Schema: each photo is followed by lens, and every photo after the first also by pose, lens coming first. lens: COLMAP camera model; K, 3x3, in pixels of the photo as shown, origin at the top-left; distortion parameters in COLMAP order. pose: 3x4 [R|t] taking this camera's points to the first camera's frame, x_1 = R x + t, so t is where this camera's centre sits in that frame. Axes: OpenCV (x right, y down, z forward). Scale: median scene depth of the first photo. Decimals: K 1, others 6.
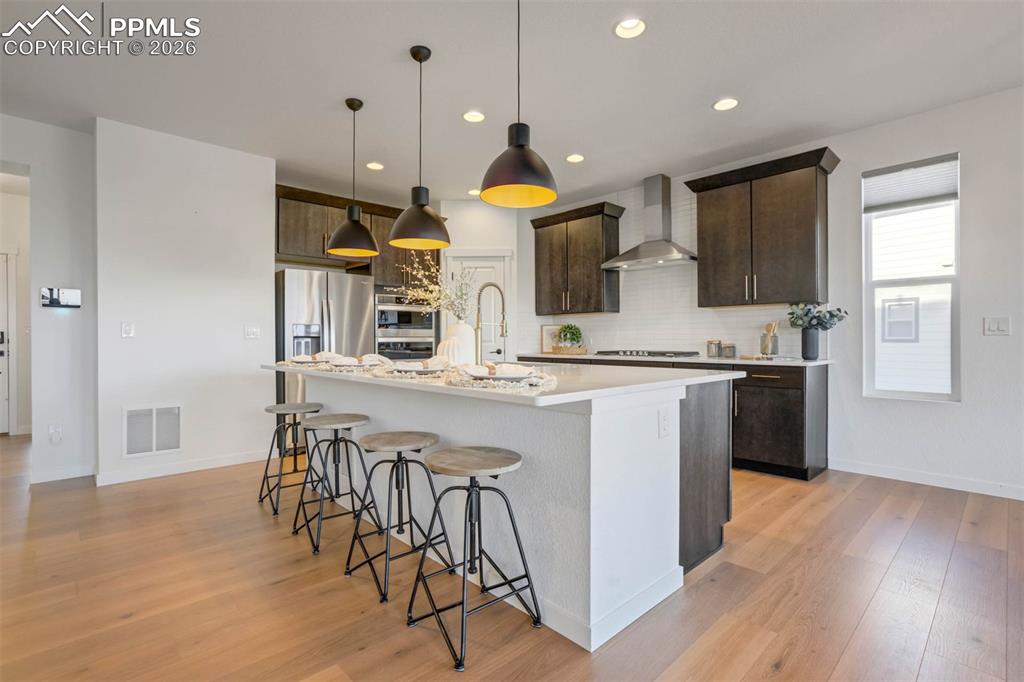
lens RADIAL K [[480.1, 0, 517.6], [0, 480.1, 357.2], [0, 0, 1]] dist [-0.033891, 0.019090]
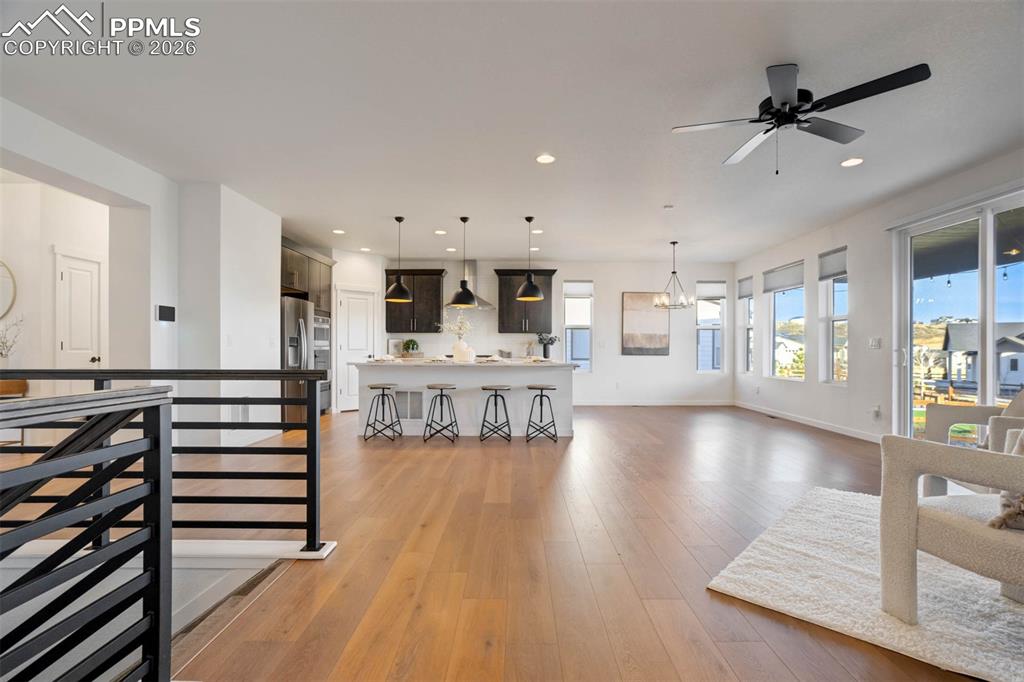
lens RADIAL K [[480.1, 0, 517.6], [0, 480.1, 357.2], [0, 0, 1]] dist [-0.033891, 0.019090]
pose [[0.691181, -0.006714, 0.722651, -1.040620], [0.023391, 0.999641, -0.013086, 0.025906], [-0.722303, 0.025948, 0.691089, -0.449081]]
